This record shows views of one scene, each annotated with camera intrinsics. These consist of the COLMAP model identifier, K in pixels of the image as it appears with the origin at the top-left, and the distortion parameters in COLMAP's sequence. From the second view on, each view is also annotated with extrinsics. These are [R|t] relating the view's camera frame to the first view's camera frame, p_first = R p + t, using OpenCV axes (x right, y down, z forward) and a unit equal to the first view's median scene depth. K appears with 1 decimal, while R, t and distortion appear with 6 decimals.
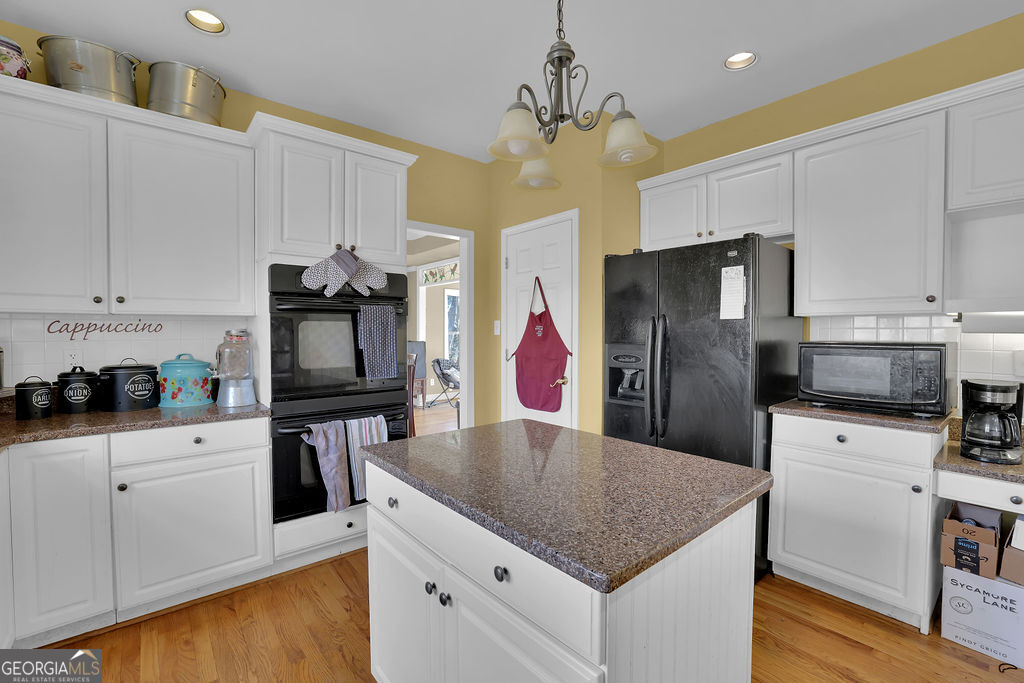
lens RADIAL K [[439.2, 0, 511.9], [0, 439.2, 341.5], [0, 0, 1]] dist [-0.032166, 0.008501]
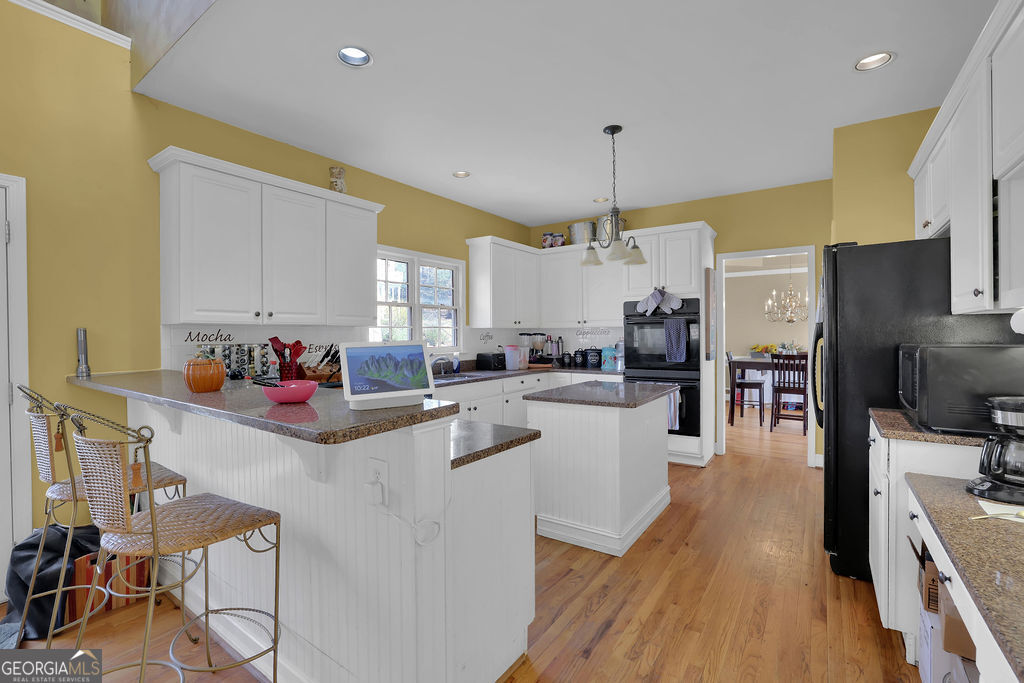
lens RADIAL K [[439.2, 0, 511.3], [0, 439.2, 336.9], [0, 0, 1]] dist [-0.032166, 0.008501]
pose [[0.255249, 0.003261, -0.966870, 1.305355], [-0.012004, 0.999928, 0.000203, -0.005051], [0.966801, 0.011555, 0.255270, -0.057572]]
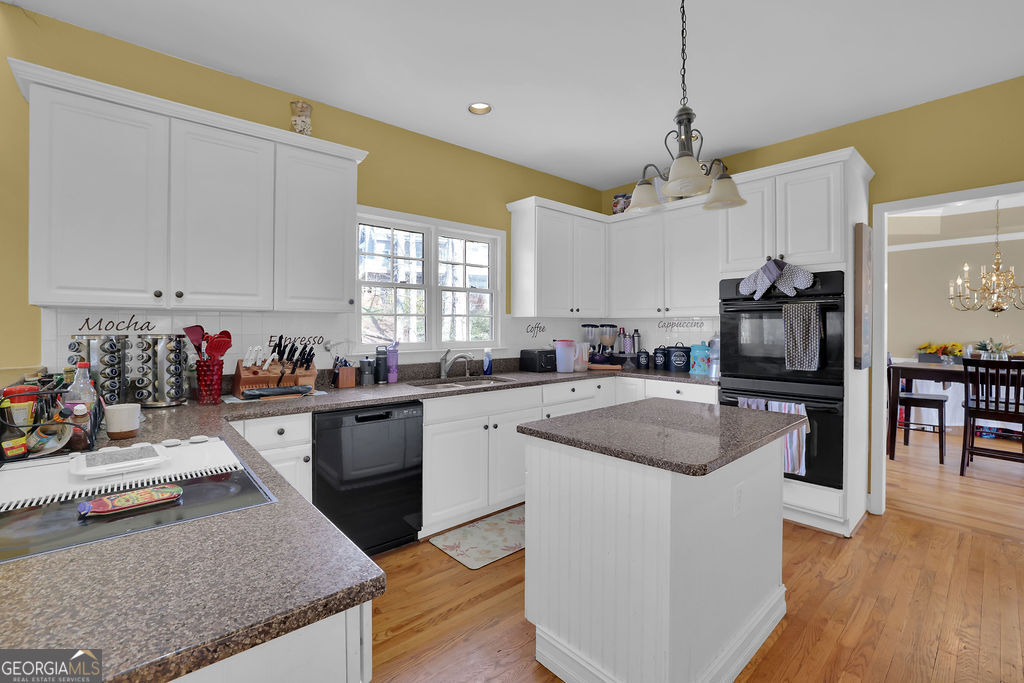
lens RADIAL K [[439.2, 0, 518.8], [0, 439.2, 327.6], [0, 0, 1]] dist [-0.032166, 0.008501]
pose [[0.030752, 0.002461, -0.999524, 0.849363], [-0.021648, 0.999764, 0.001795, -0.009388], [0.999293, 0.021582, 0.030798, 0.281376]]
